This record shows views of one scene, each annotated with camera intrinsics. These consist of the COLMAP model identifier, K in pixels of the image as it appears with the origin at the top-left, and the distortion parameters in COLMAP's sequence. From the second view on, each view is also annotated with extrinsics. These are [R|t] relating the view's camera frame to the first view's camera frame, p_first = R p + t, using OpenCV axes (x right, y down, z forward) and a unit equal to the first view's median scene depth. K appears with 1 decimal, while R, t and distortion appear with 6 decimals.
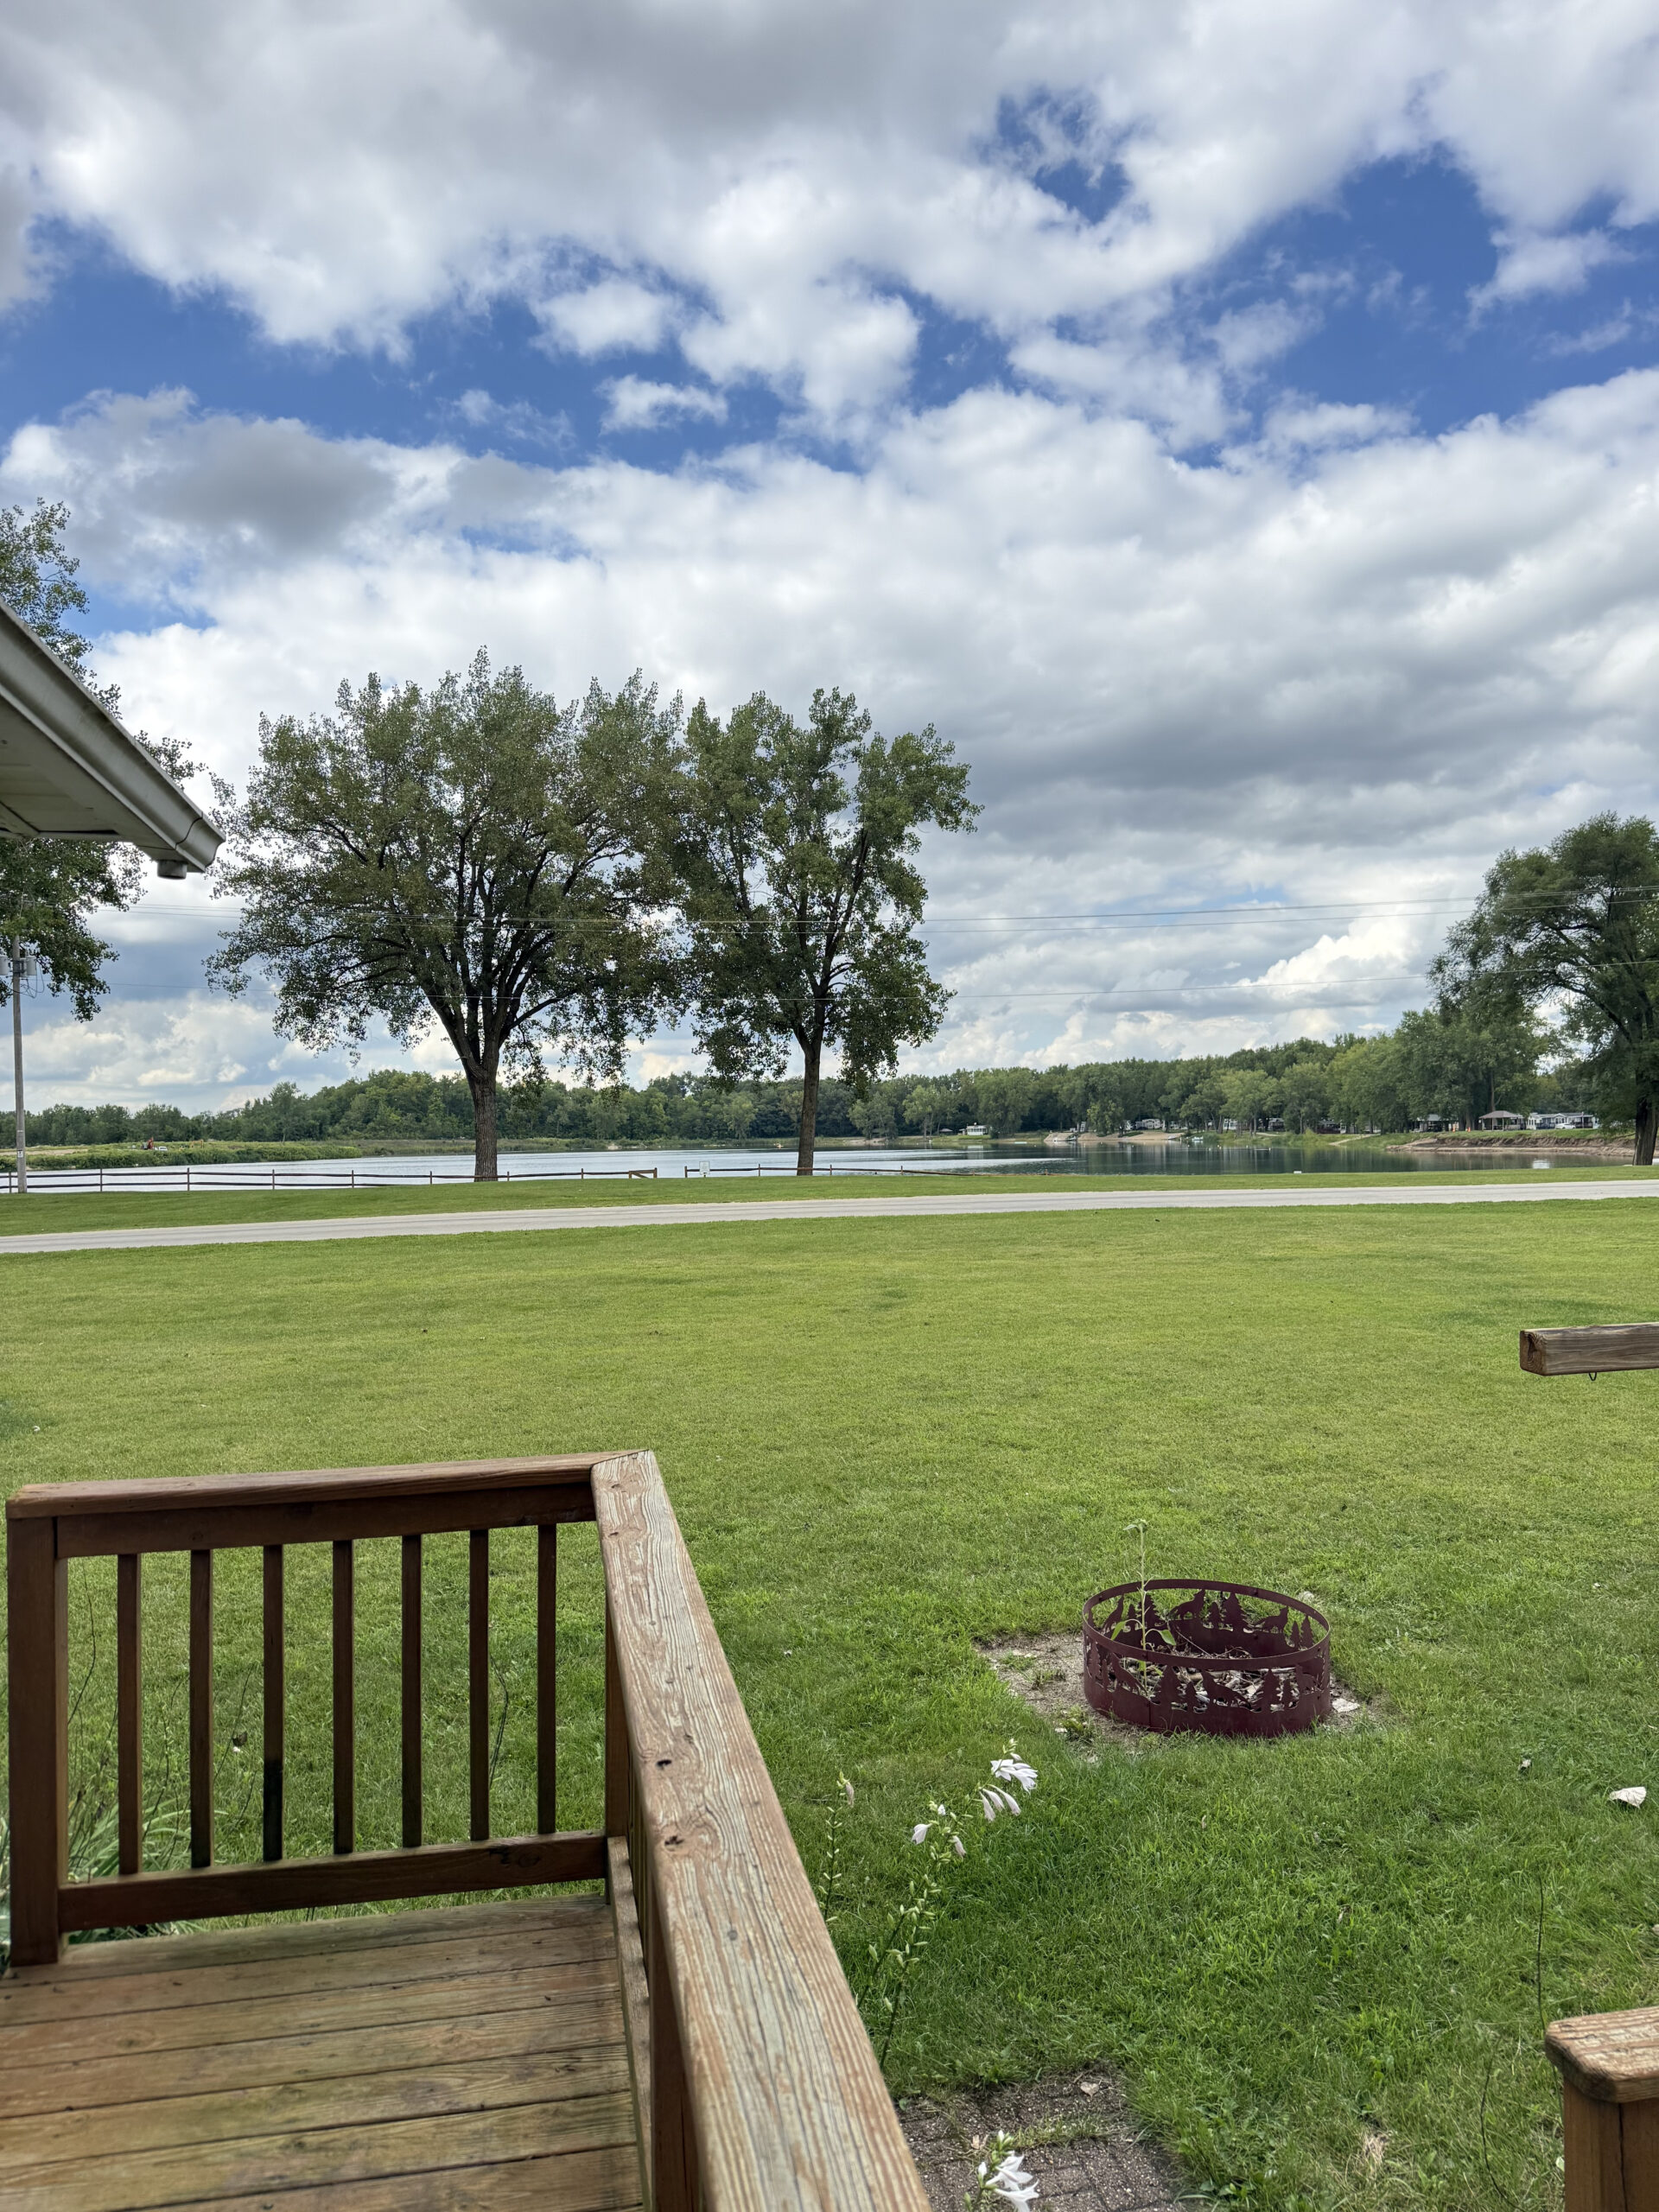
lens RADIAL K [[1546.8, 0, 829.5], [0, 1546.8, 1106.0], [0, 0, 1]] dist [0.103497, -0.001737]
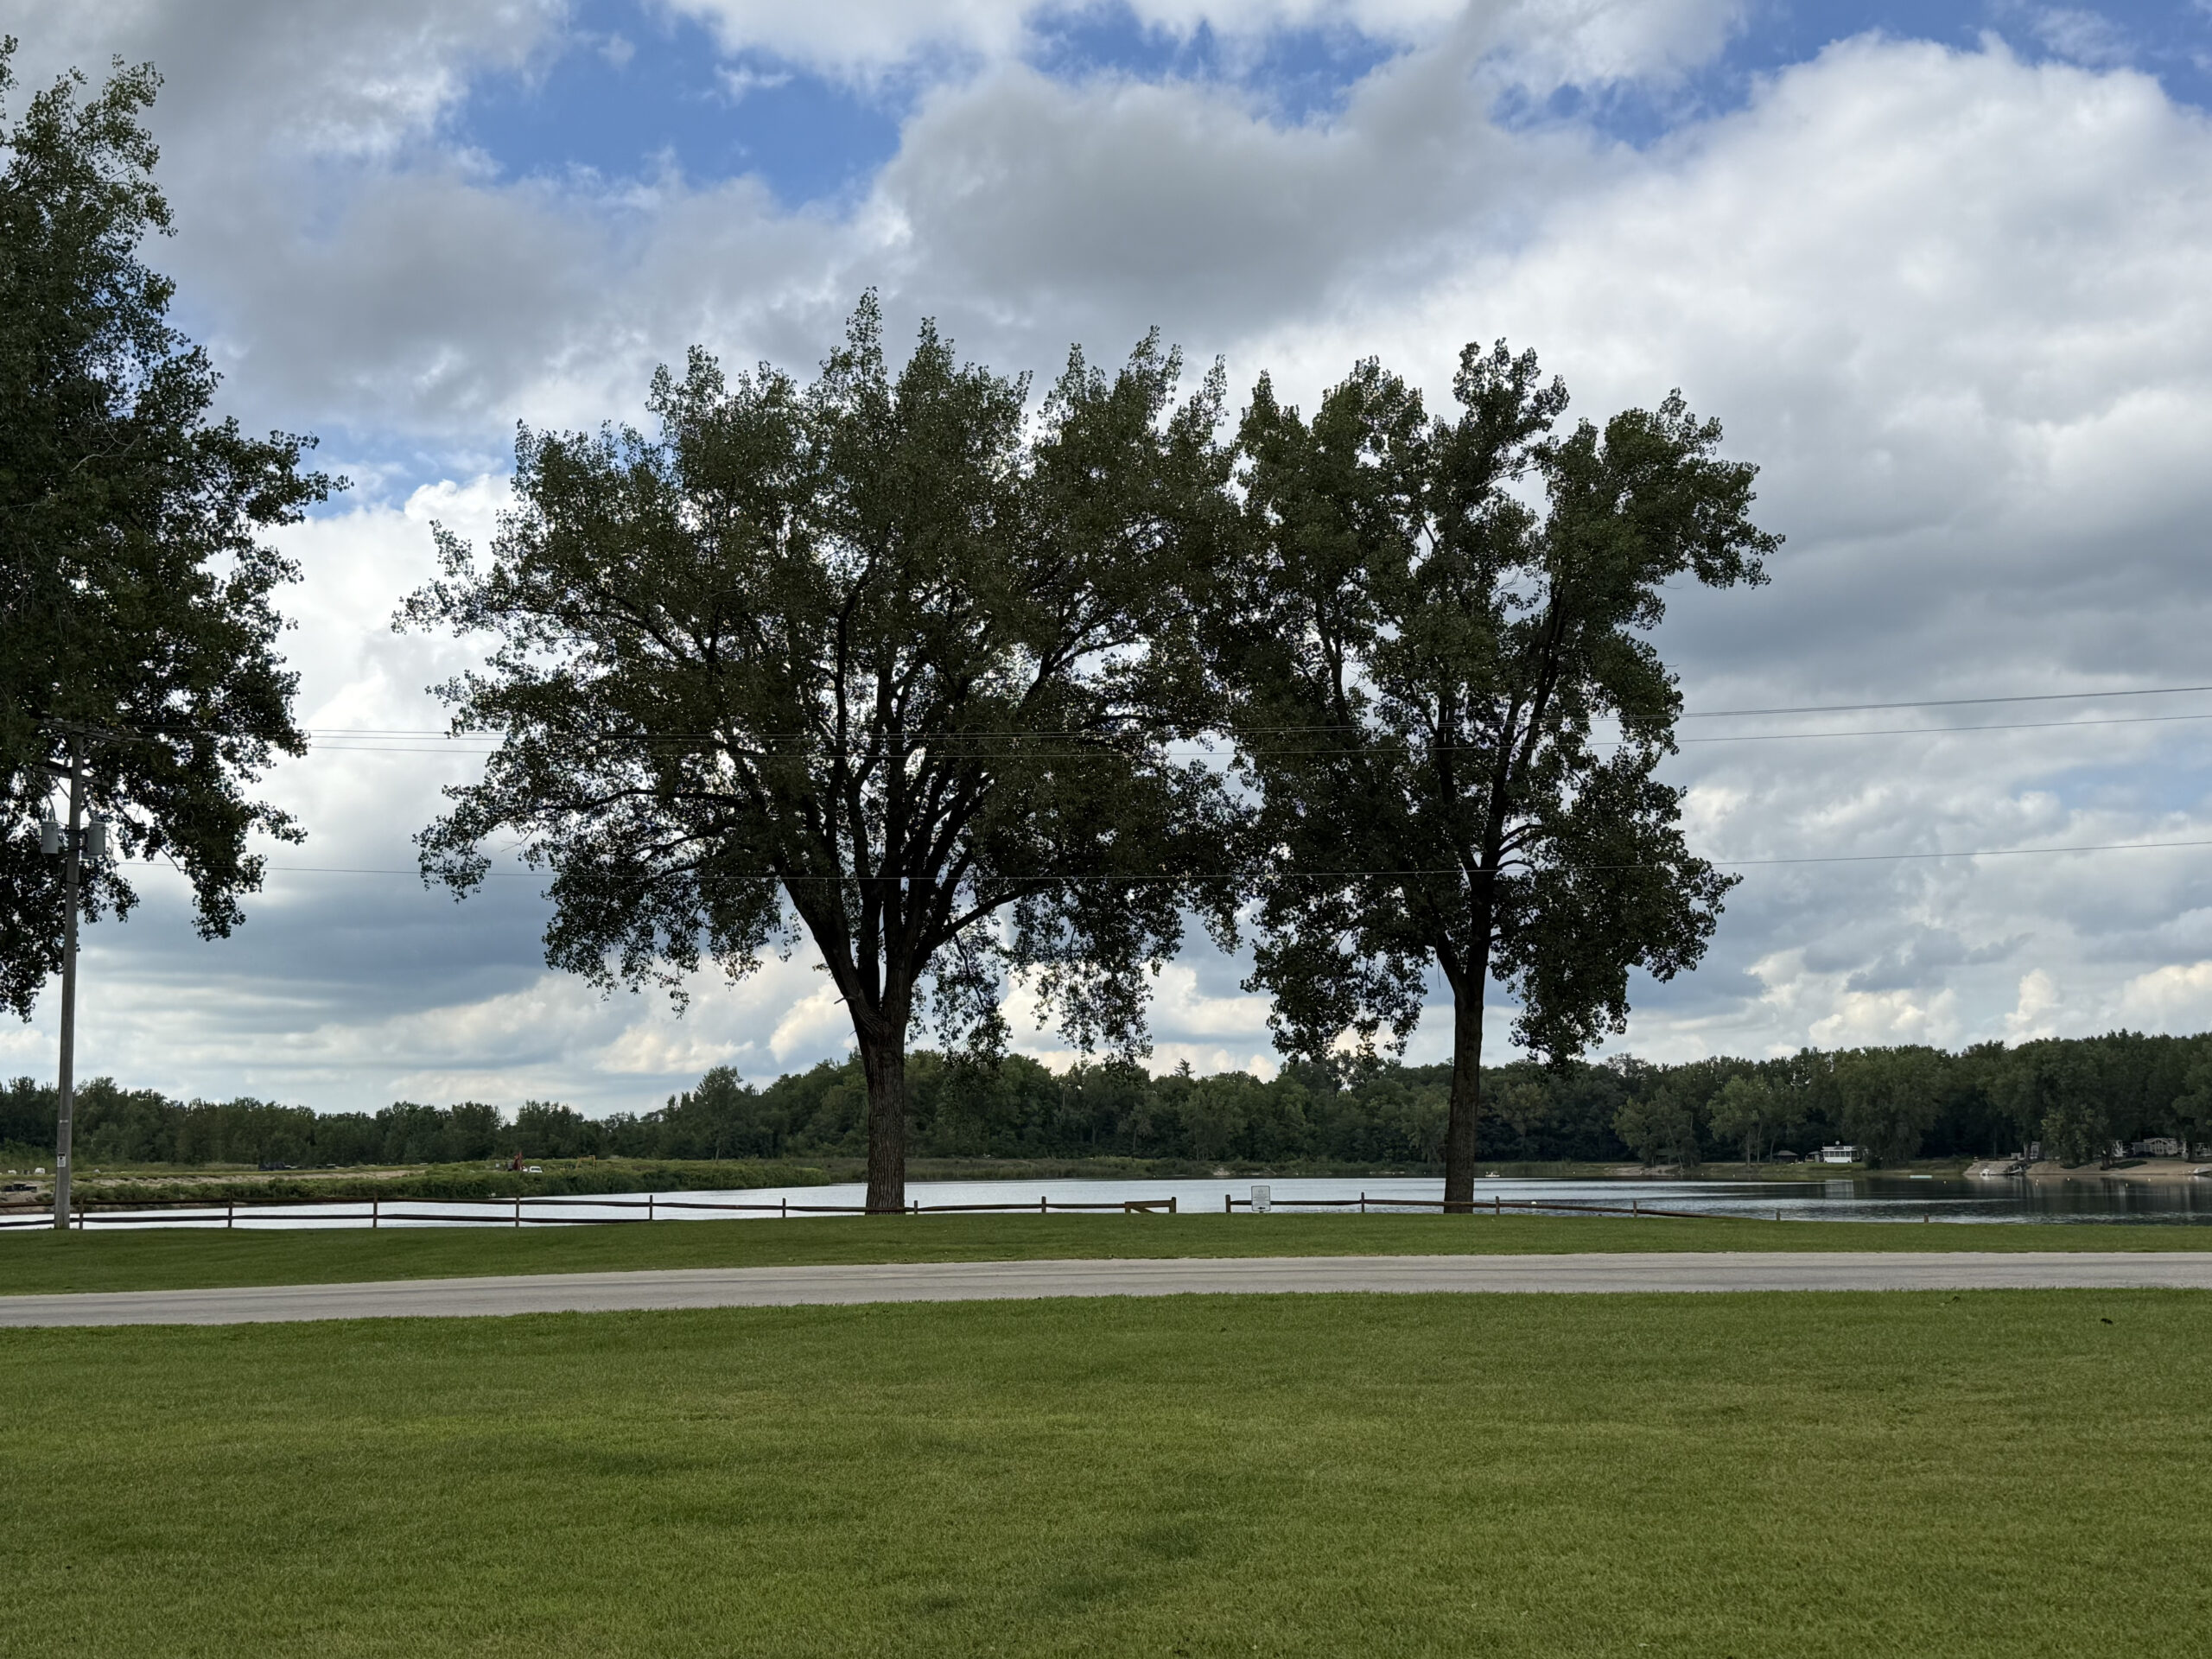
lens RADIAL K [[2474.7, 0, 1103.3], [0, 2474.7, 819.8], [0, 0, 1]] dist [0.165096, -0.338340]
pose [[0.981836, -0.016972, -0.188971, 0.028895], [-0.004983, 0.993341, -0.115108, 0.007667], [0.189666, 0.113959, 0.975213, 0.108732]]
